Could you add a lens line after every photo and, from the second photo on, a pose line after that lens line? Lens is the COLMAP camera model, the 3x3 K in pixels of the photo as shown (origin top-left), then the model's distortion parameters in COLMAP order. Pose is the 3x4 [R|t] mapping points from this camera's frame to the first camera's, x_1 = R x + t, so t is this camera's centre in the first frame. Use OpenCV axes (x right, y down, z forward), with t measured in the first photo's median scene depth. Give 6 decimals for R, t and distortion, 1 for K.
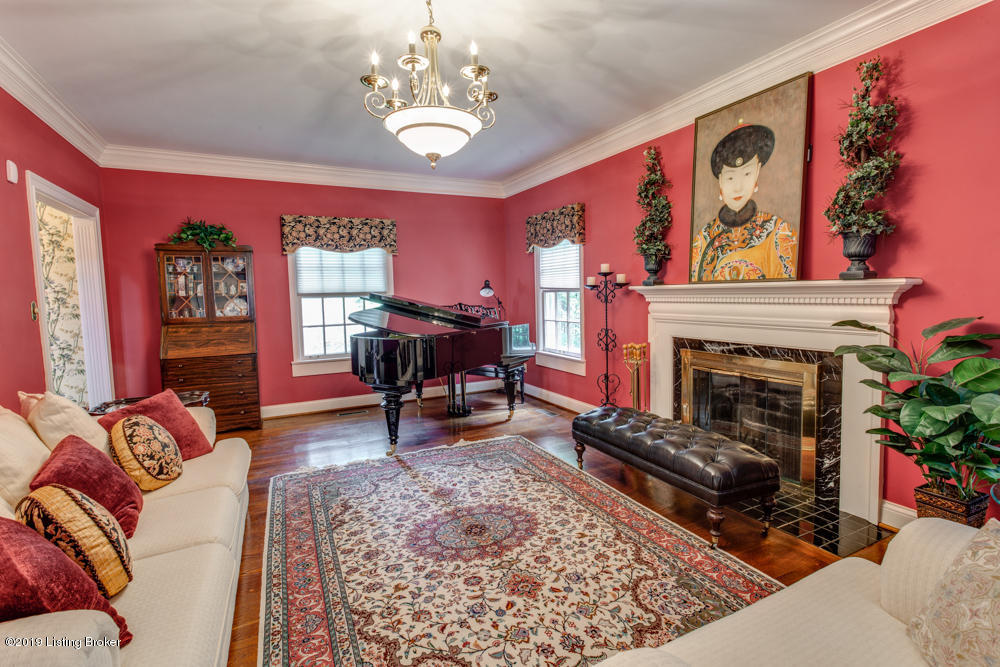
lens RADIAL K [[480.4, 0, 507.7], [0, 480.4, 327.3], [0, 0, 1]] dist [0.008155, -0.000049]
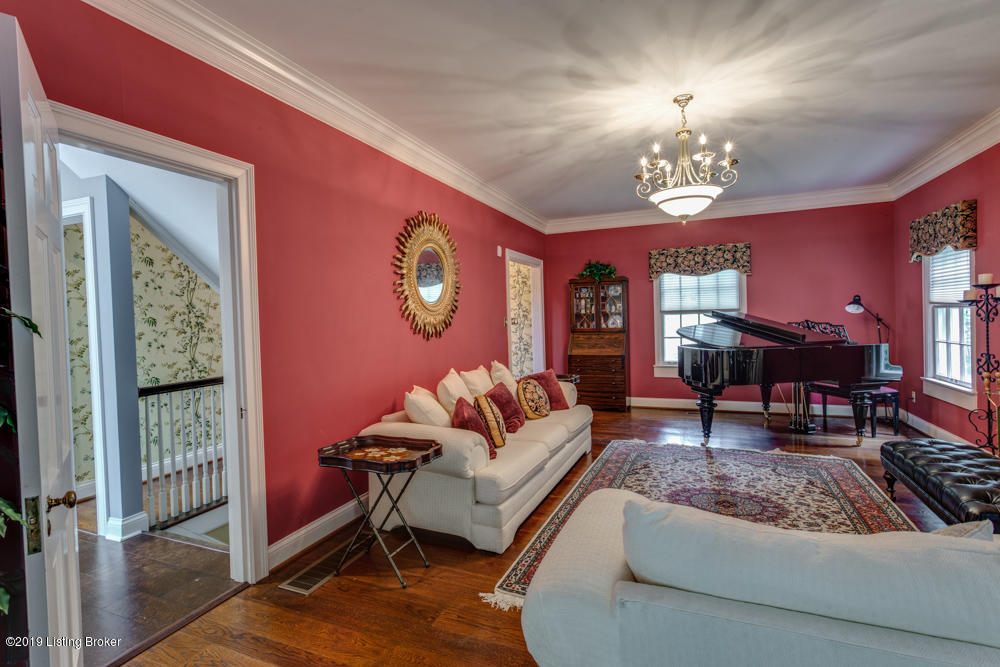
lens RADIAL K [[480.4, 0, 490.6], [0, 480.4, 326.9], [0, 0, 1]] dist [0.008155, -0.000049]
pose [[0.637814, 0.021173, -0.769900, 0.375714], [-0.044524, 0.998964, -0.009412, 0.003999], [0.768903, 0.040282, 0.638096, -0.209443]]
